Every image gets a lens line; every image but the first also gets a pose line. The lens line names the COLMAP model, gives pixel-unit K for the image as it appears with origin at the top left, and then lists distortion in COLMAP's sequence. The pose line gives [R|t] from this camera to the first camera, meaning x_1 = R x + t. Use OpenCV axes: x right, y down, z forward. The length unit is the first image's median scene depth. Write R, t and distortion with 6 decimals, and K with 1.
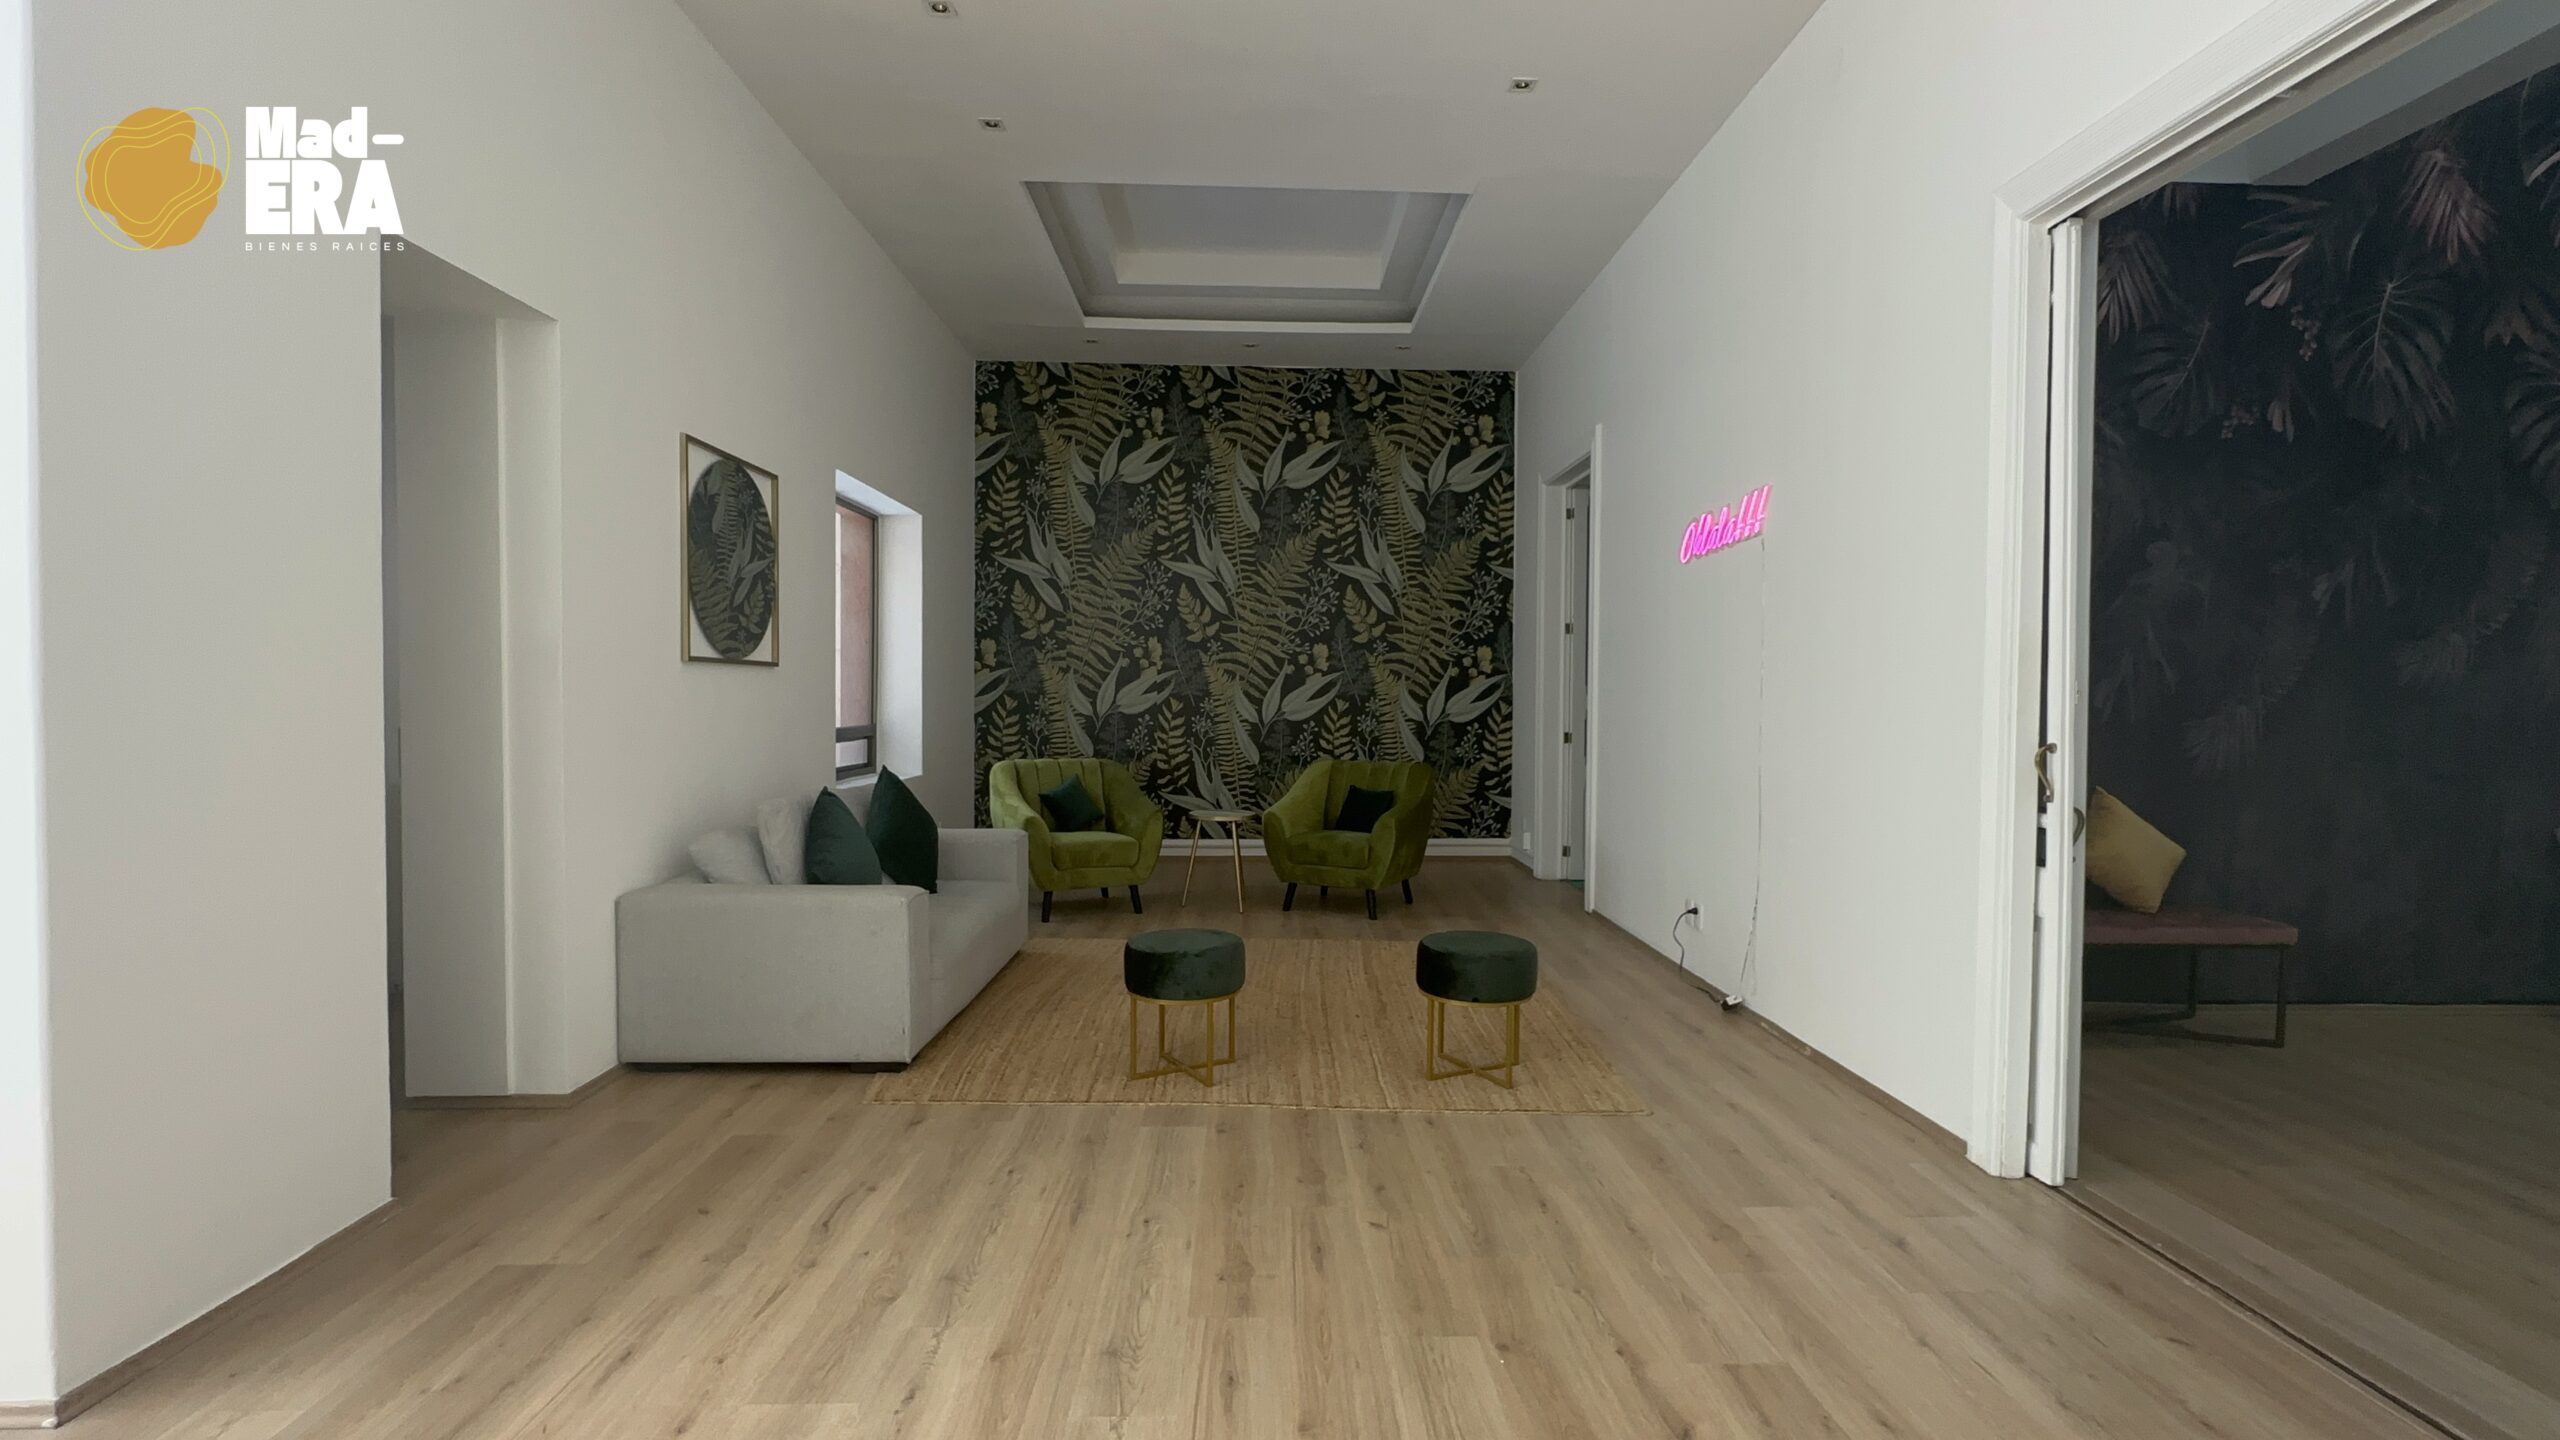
lens RADIAL K [[1184.1, 0, 1285.4], [0, 1184.1, 711.1], [0, 0, 1]] dist [-0.003890, 0.000650]
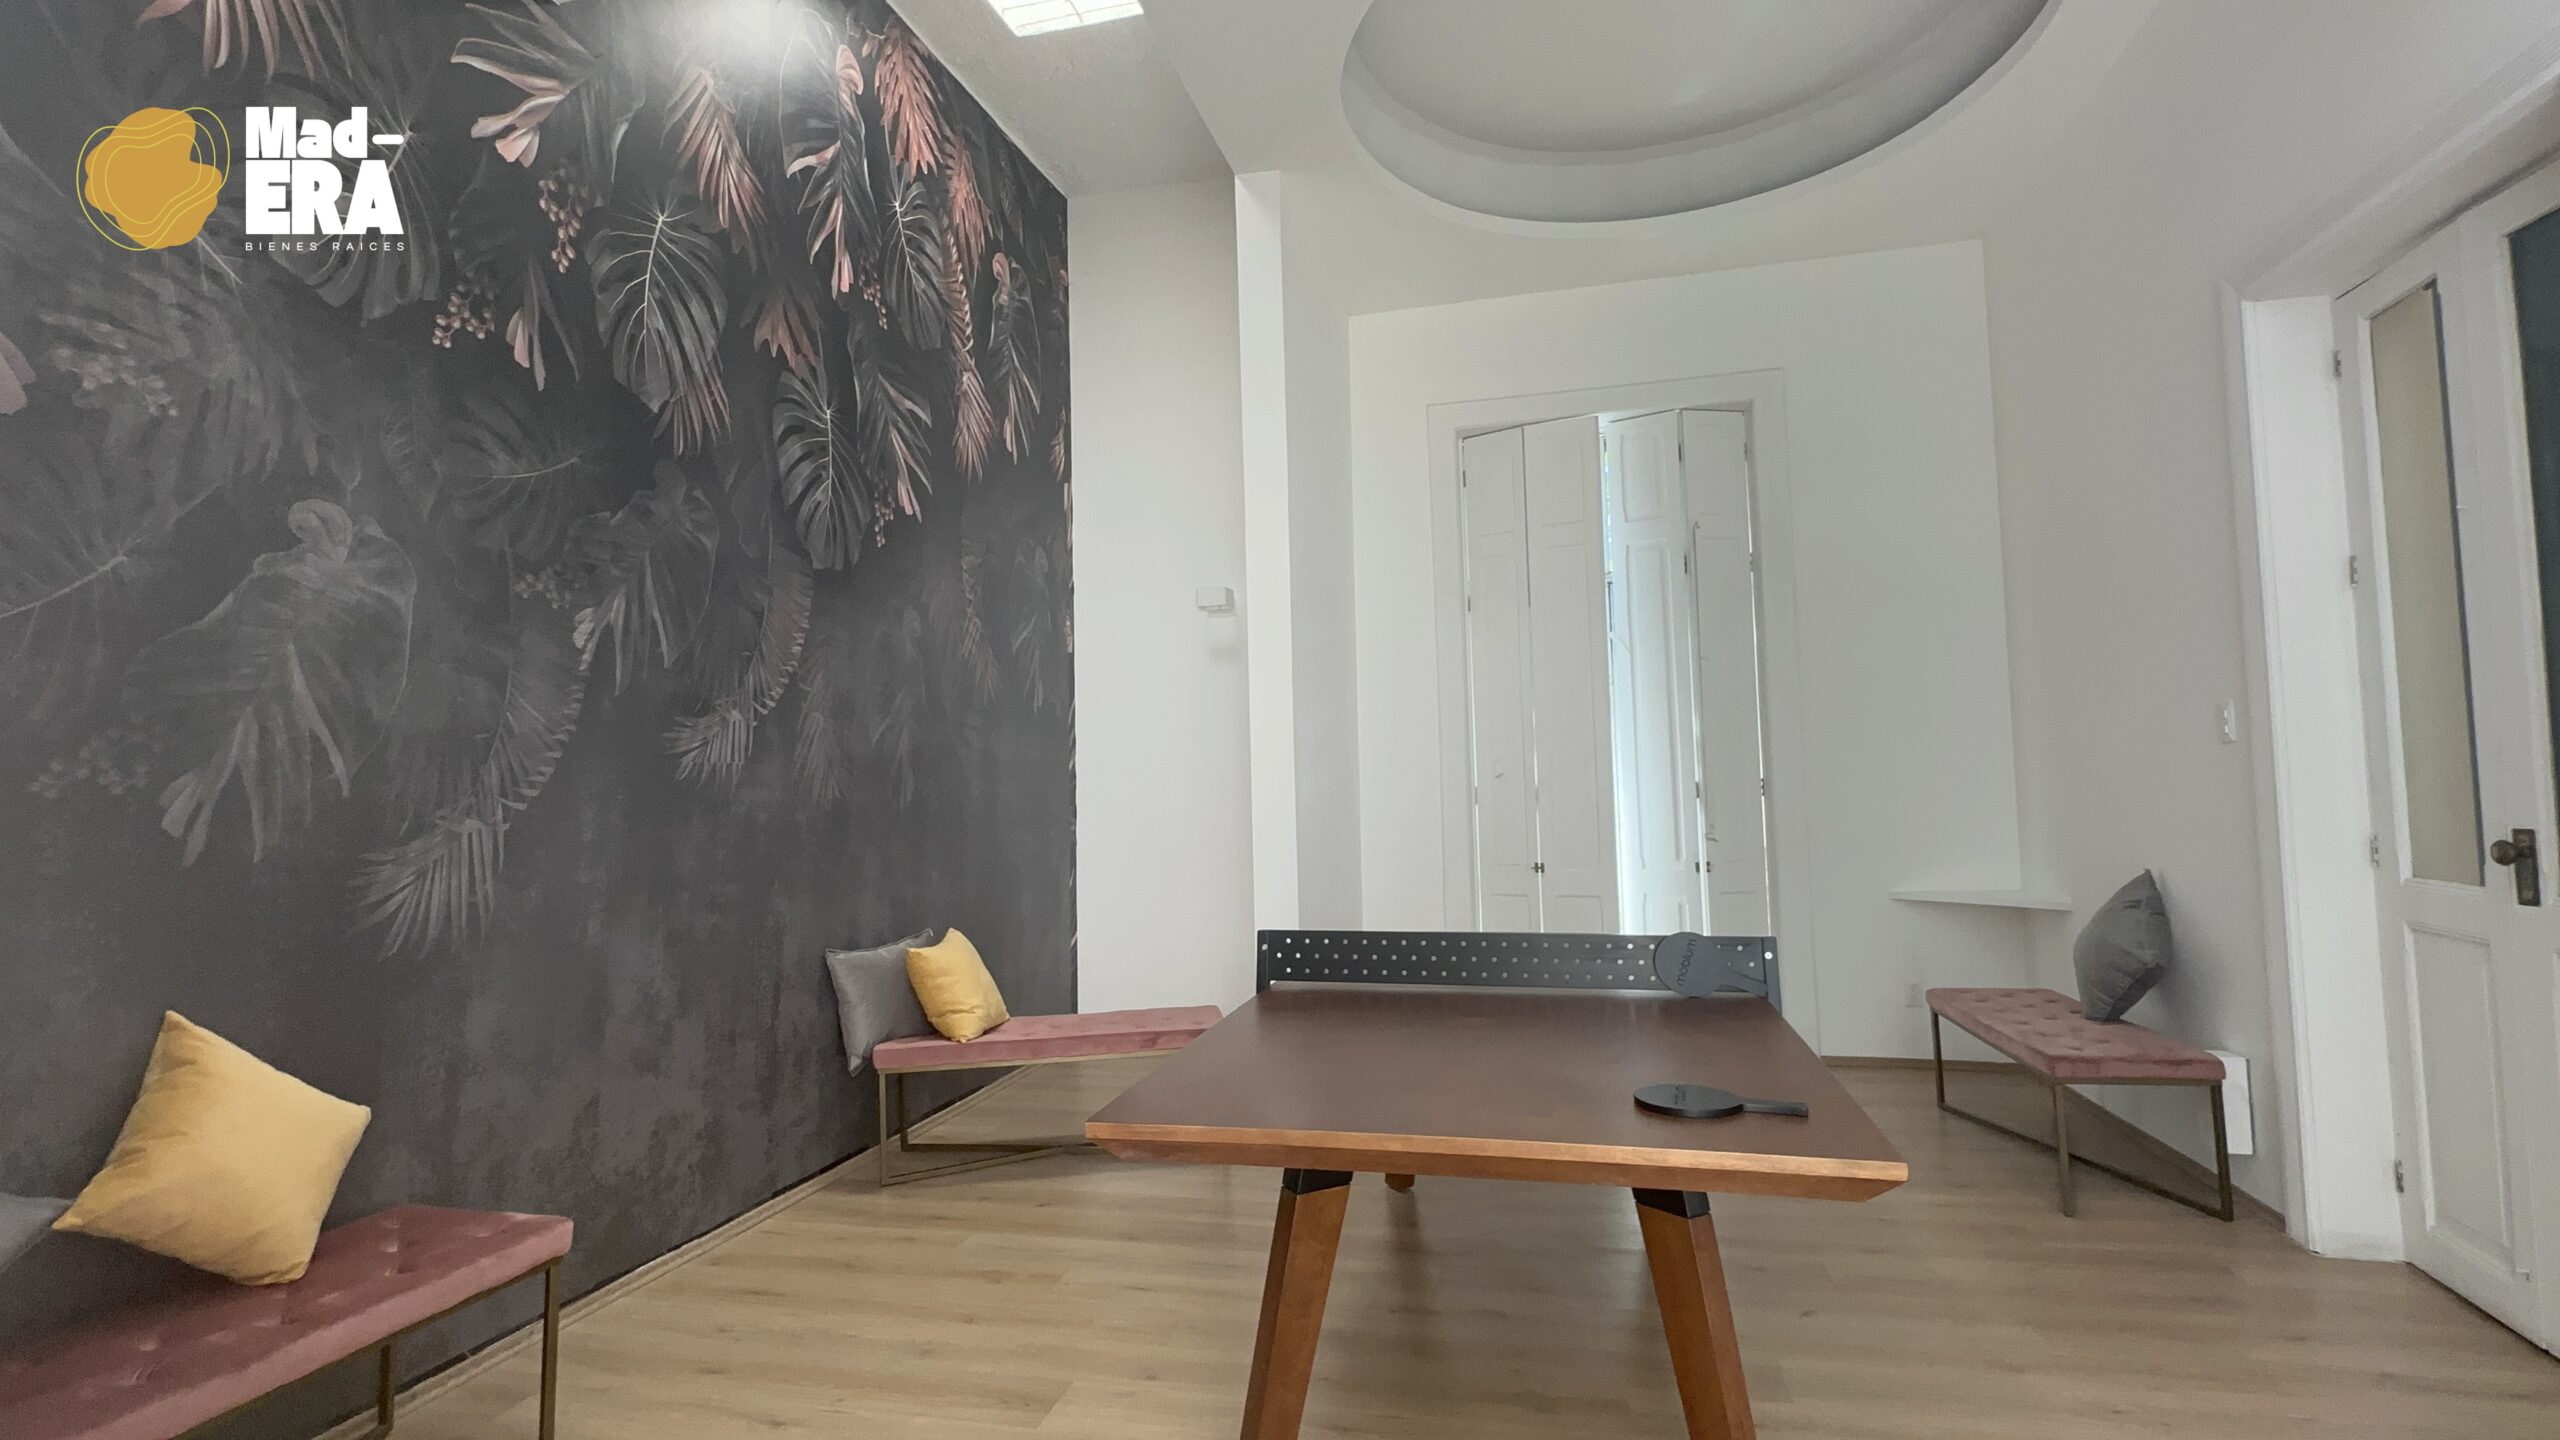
lens RADIAL K [[1184.1, 0, 1284.6], [0, 1184.1, 717.6], [0, 0, 1]] dist [-0.003890, 0.000650]
pose [[0.272826, 0.041691, 0.961160, 0.365812], [0.048955, 0.997165, -0.057148, -0.000645], [-0.960817, 0.062645, 0.270012, 0.464759]]
